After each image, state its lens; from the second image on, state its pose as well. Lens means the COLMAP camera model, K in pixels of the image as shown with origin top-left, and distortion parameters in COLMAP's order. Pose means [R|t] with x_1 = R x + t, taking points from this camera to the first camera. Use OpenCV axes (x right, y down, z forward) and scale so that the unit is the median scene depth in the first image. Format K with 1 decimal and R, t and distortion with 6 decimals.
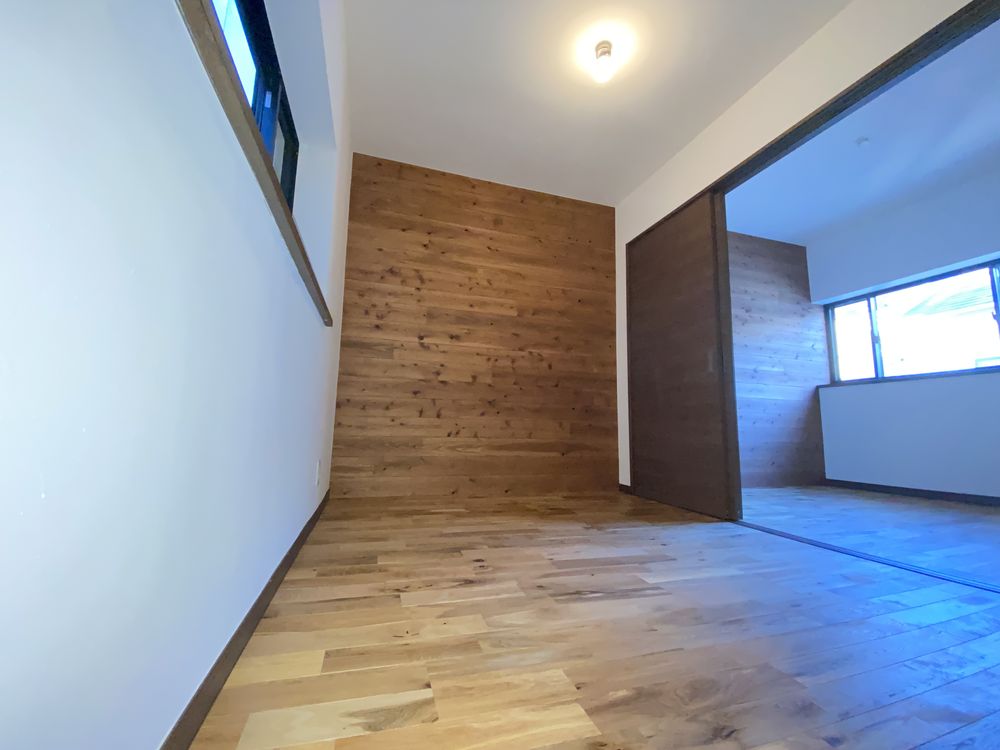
lens RADIAL K [[403.7, 0, 498.8], [0, 403.7, 372.9], [0, 0, 1]] dist [0.000019, -0.000793]
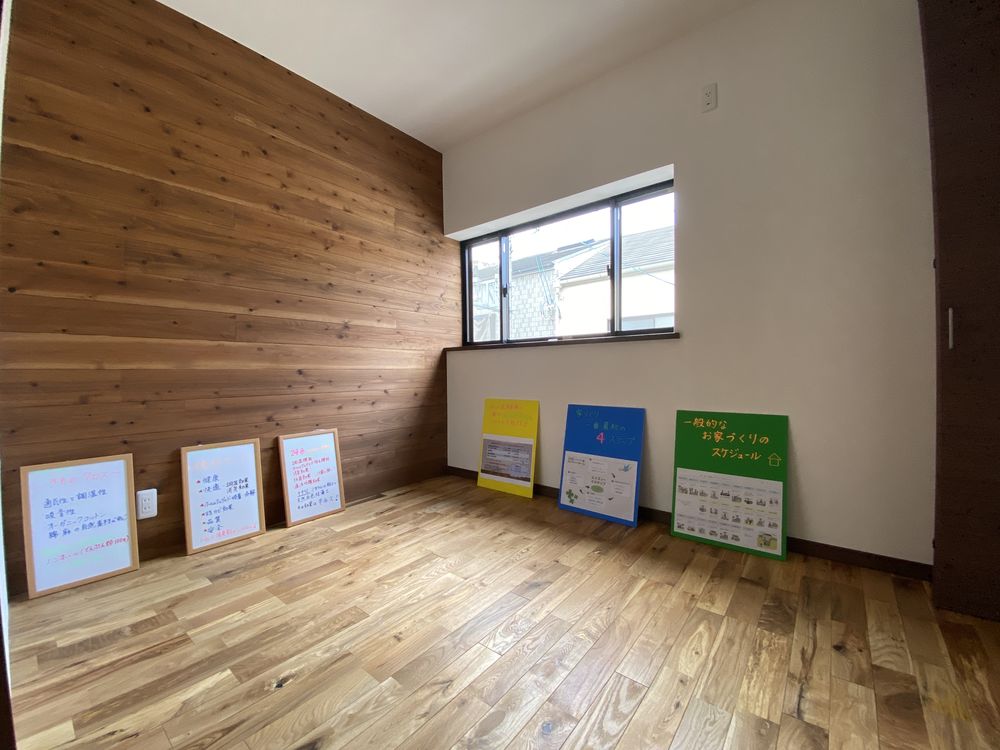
lens RADIAL K [[403.7, 0, 498.0], [0, 403.7, 374.6], [0, 0, 1]] dist [0.000019, -0.000793]
pose [[0.836298, -0.025705, 0.547673, 0.462331], [-0.054137, 0.990148, 0.129140, -0.023588], [-0.545596, -0.137649, 0.826667, 0.313782]]
